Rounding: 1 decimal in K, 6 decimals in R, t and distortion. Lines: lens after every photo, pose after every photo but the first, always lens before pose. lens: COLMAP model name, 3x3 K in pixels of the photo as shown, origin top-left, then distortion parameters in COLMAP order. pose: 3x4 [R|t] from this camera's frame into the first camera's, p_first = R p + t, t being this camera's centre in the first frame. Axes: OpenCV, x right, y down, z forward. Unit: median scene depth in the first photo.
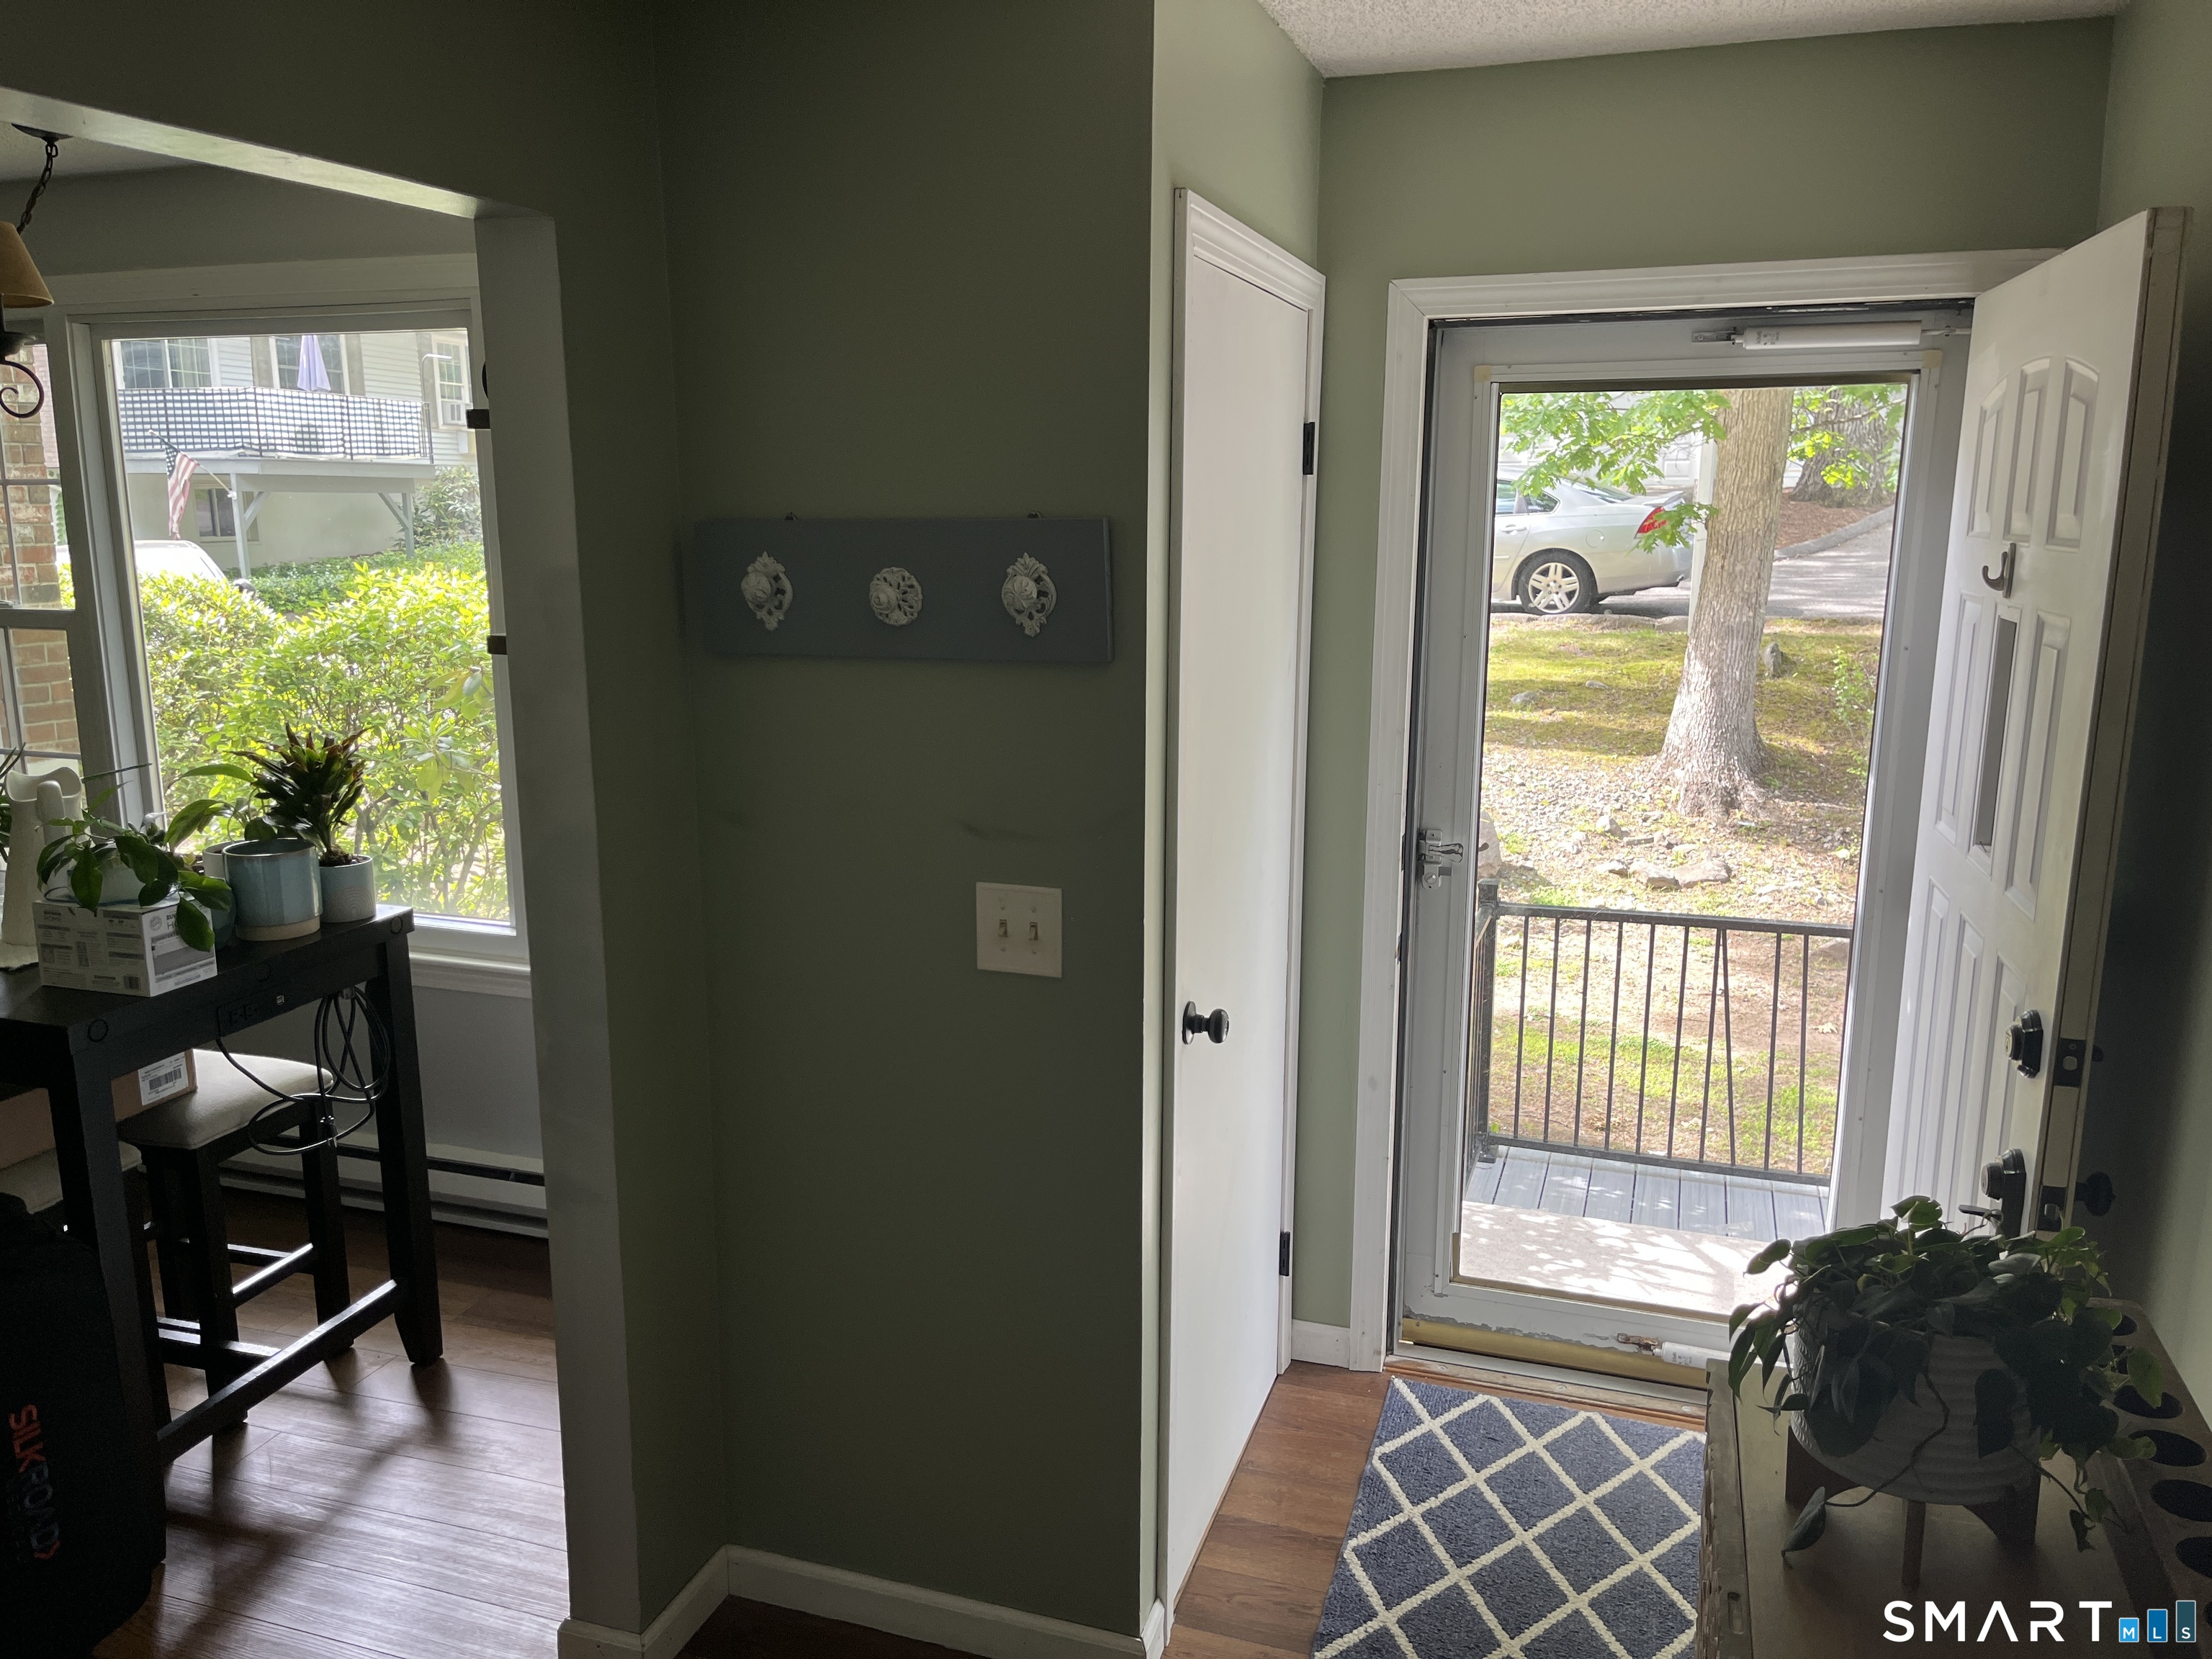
lens RADIAL K [[1678.2, 0, 1103.0], [0, 1678.2, 837.5], [0, 0, 1]] dist [0.026479, -0.036110]
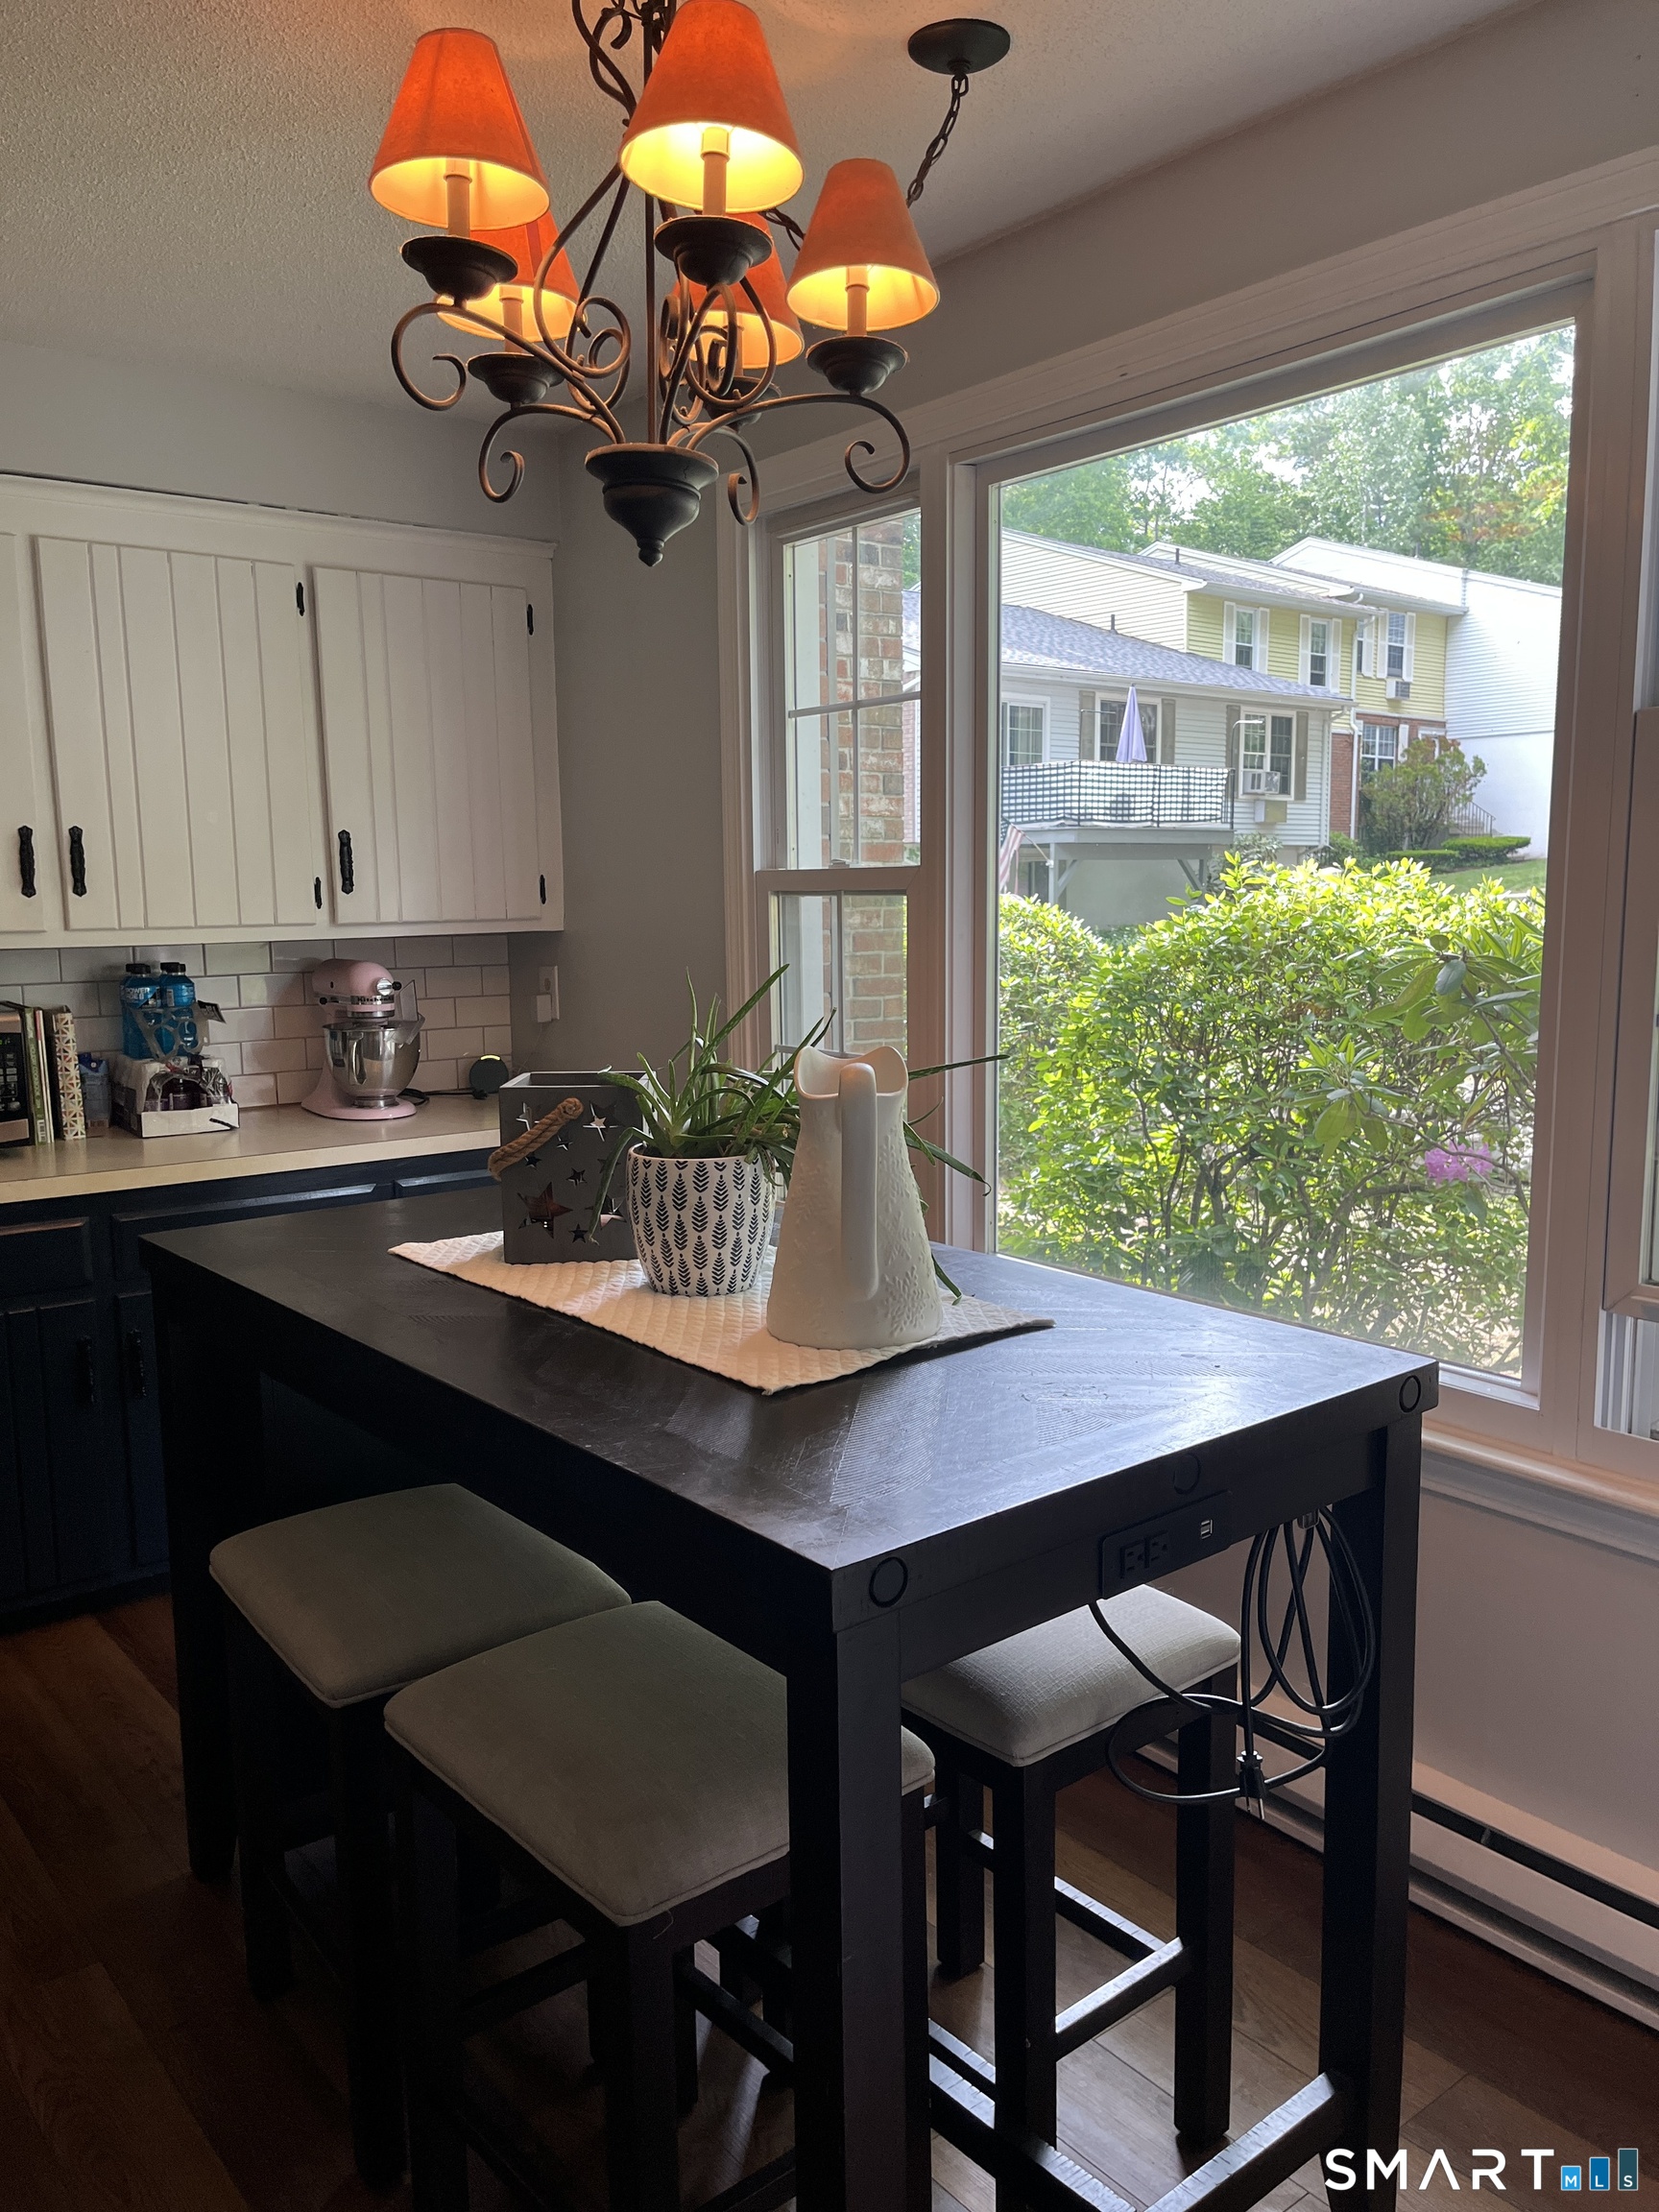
lens RADIAL K [[1678.2, 0, 833.2], [0, 1678.2, 1110.4], [0, 0, 1]] dist [0.026479, -0.036110]
pose [[0.830608, 0.063827, -0.553188, -0.155018], [-0.098326, 0.994611, -0.032877, 0.000804], [0.548108, 0.081701, 0.832408, 0.256435]]
